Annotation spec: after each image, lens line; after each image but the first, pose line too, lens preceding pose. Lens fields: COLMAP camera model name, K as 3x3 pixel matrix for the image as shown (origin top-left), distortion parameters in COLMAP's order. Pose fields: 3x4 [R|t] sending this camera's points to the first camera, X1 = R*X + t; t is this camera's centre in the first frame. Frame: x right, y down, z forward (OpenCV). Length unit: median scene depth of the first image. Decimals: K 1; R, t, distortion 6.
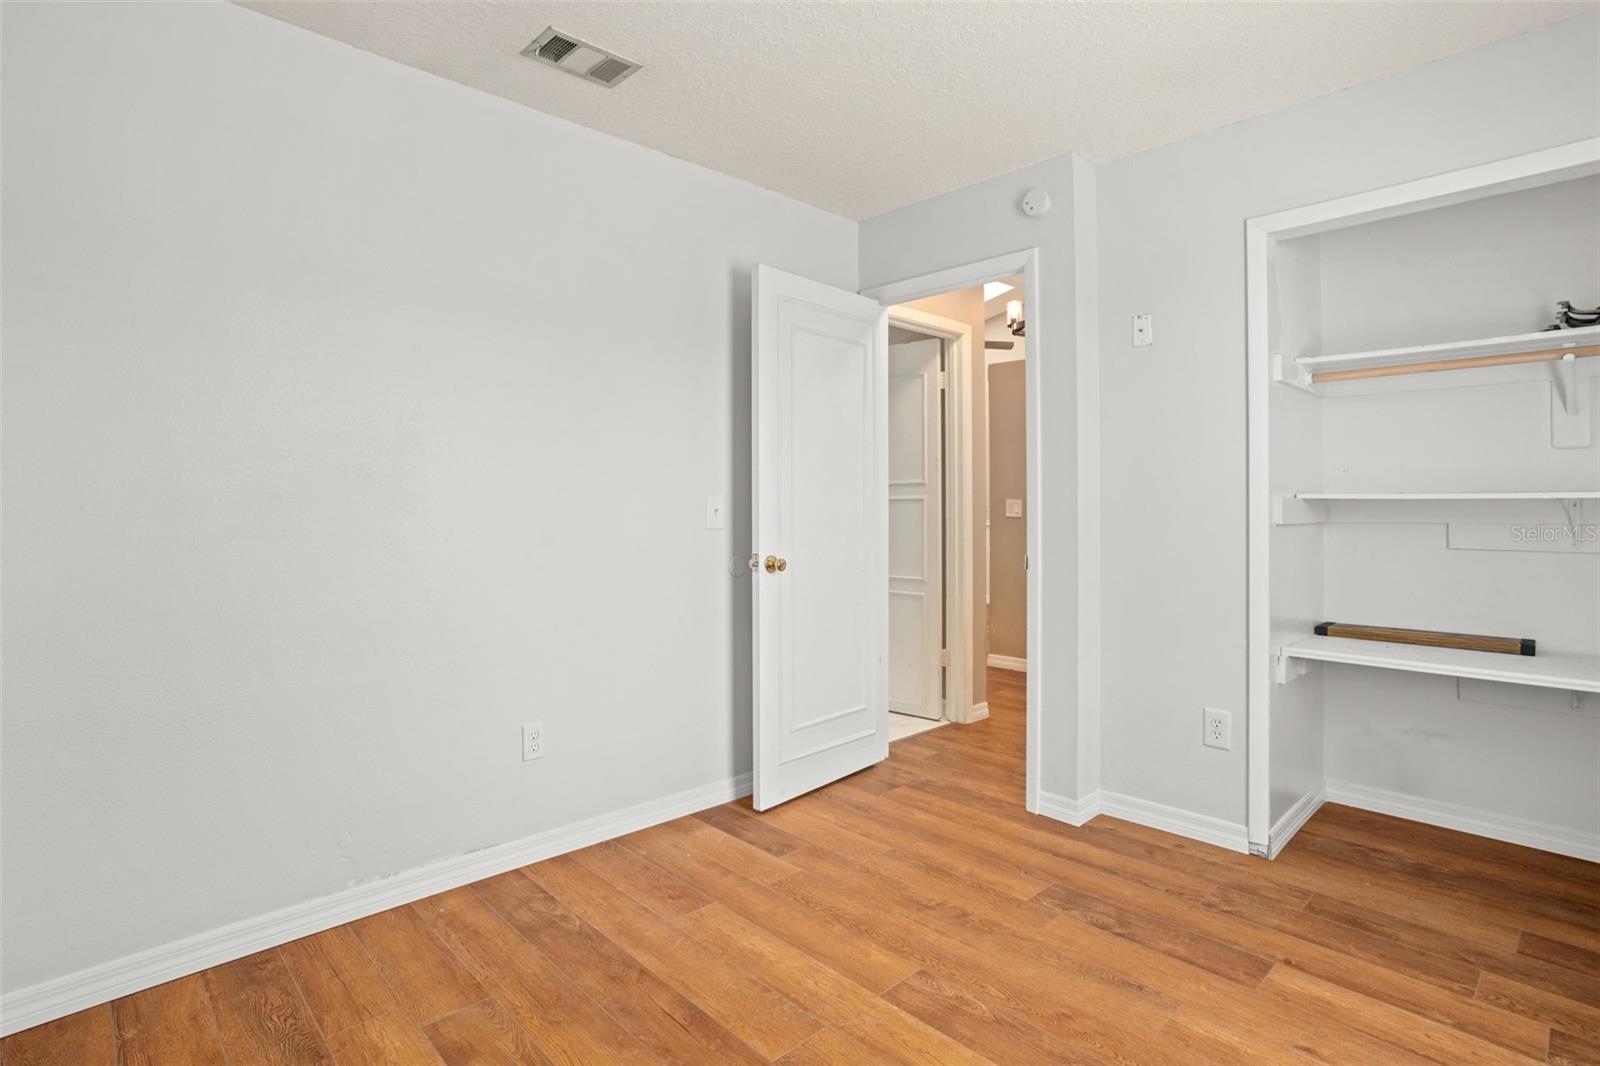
lens RADIAL K [[784.5, 0, 803.3], [0, 784.5, 520.1], [0, 0, 1]] dist [-0.056636, 0.028809]
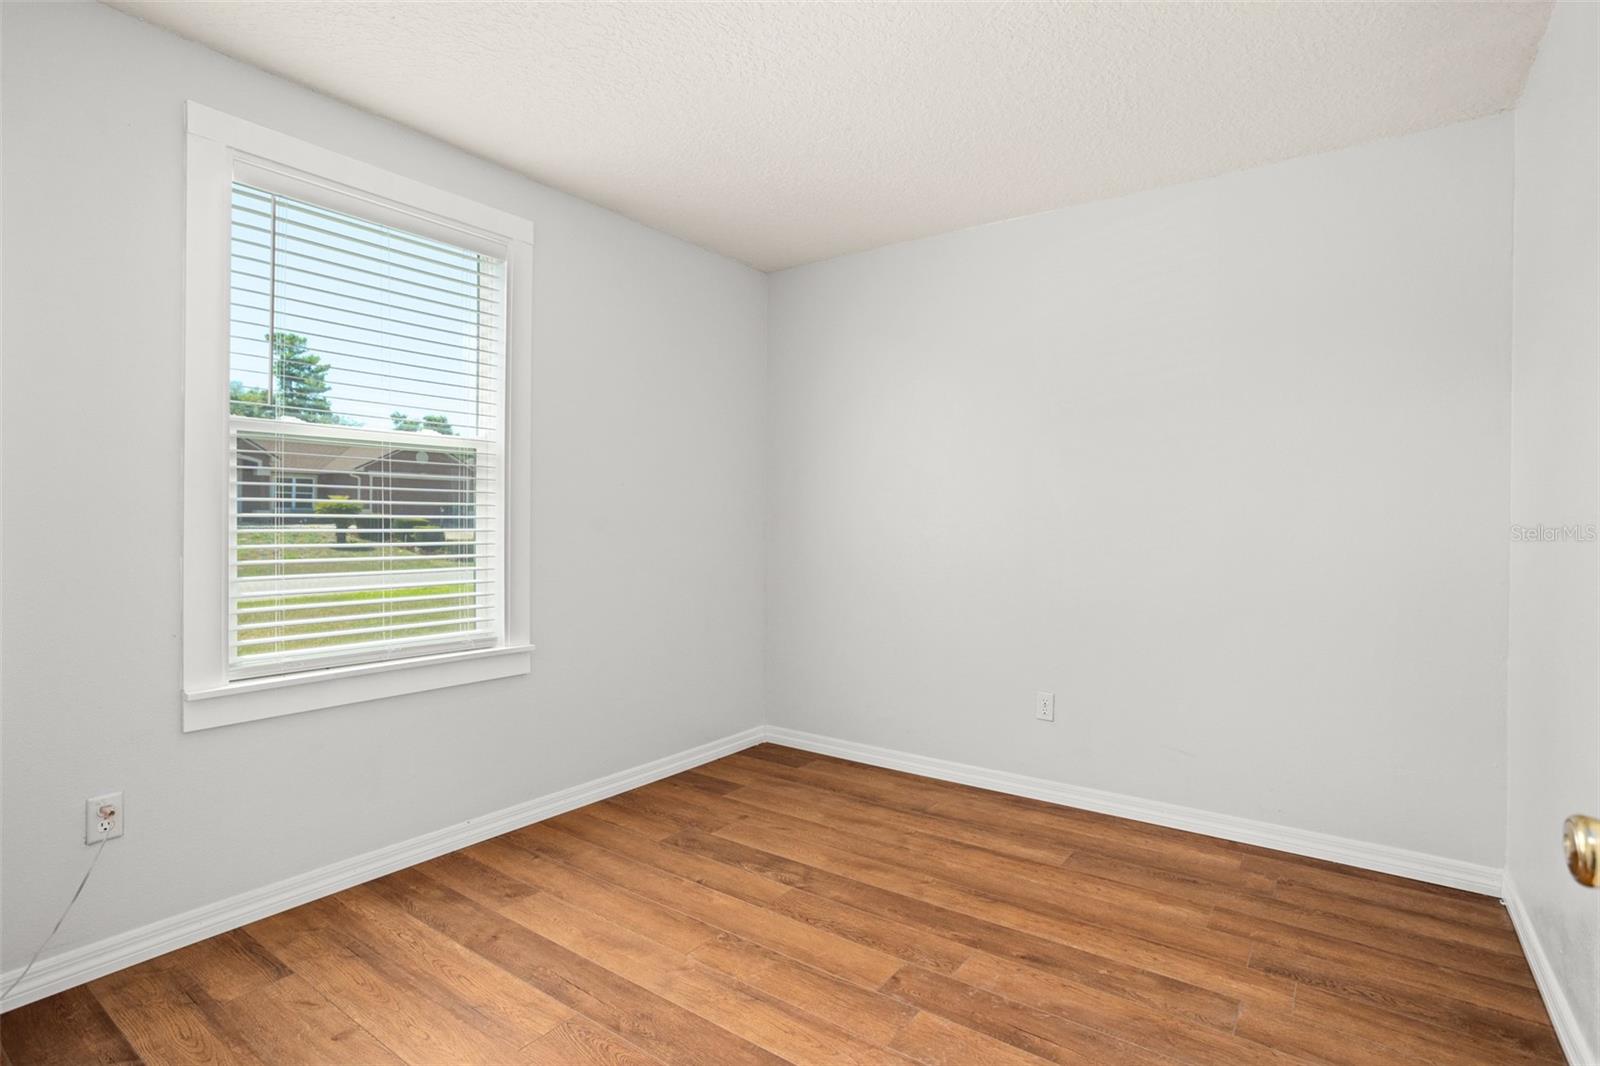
lens RADIAL K [[784.5, 0, 797.7], [0, 784.5, 528.2], [0, 0, 1]] dist [-0.056636, 0.028809]
pose [[-0.982911, -0.005413, -0.184002, 0.332929], [-0.011233, 0.999469, 0.030603, -0.040170], [0.183738, 0.032147, -0.982449, 1.952569]]
